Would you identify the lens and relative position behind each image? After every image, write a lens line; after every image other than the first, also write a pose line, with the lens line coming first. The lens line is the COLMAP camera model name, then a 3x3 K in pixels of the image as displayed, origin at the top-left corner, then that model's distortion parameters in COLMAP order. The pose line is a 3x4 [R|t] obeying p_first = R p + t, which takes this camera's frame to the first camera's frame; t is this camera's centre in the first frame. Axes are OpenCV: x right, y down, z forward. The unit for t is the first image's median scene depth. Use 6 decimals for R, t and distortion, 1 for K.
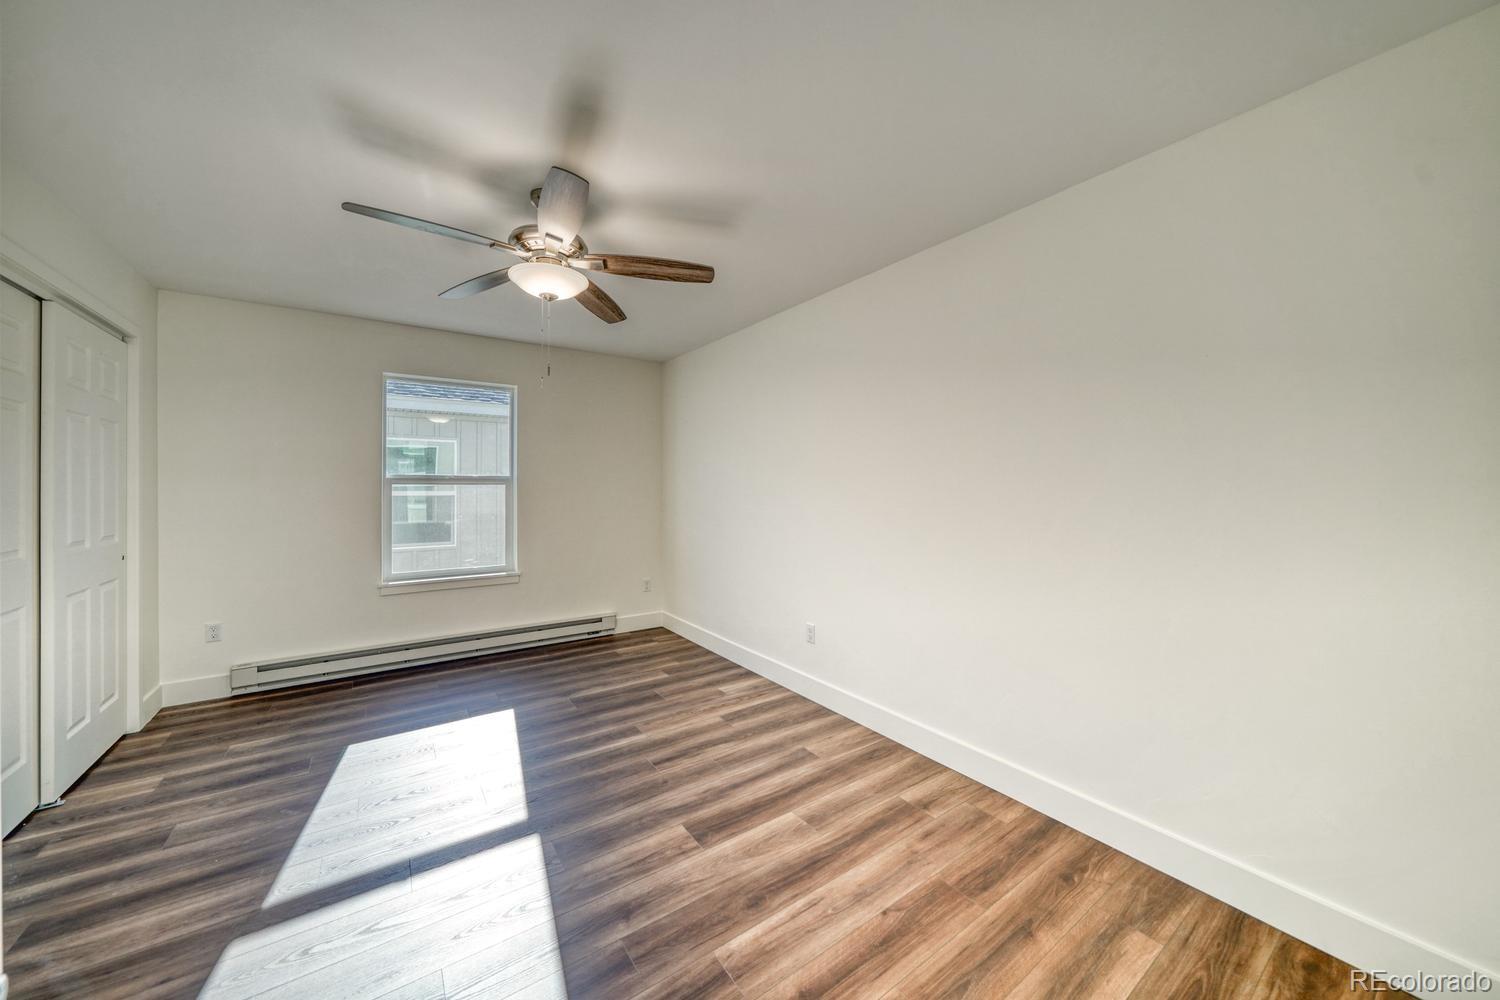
lens RADIAL K [[511.3, 0, 742.3], [0, 511.3, 503.7], [0, 0, 1]] dist [-0.005499, -0.000044]
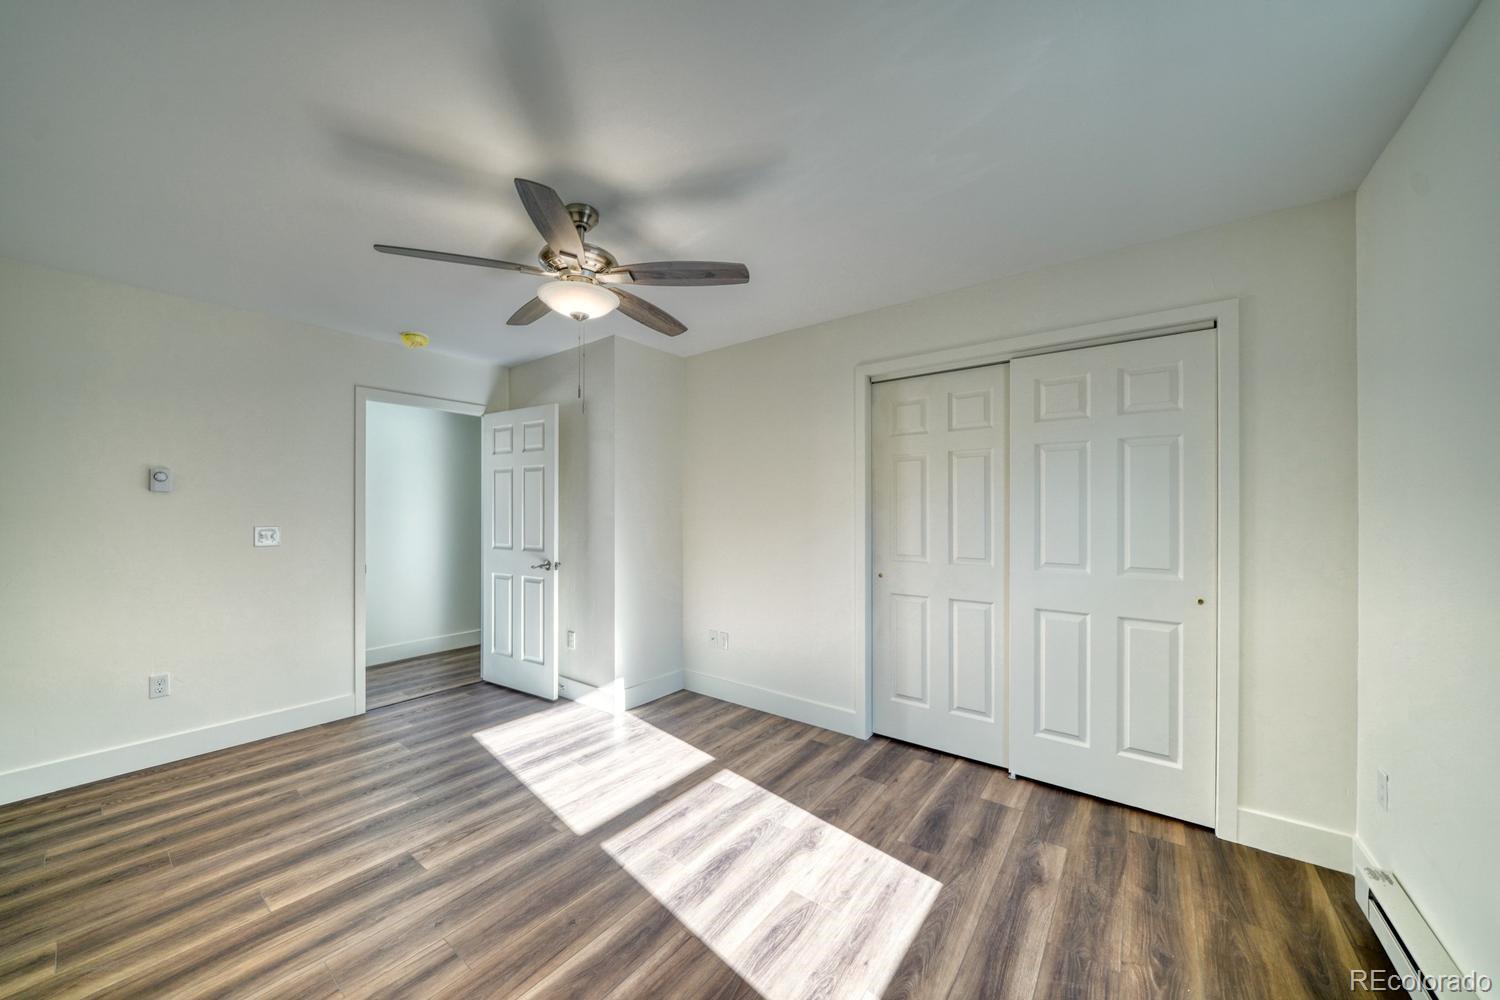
lens RADIAL K [[511.3, 0, 742.3], [0, 511.3, 503.7], [0, 0, 1]] dist [-0.005499, -0.000044]
pose [[-0.948629, -0.004333, -0.316360, -0.365746], [-0.008425, 0.999898, 0.011567, -0.071984], [0.316278, 0.013639, -0.948569, 2.018776]]
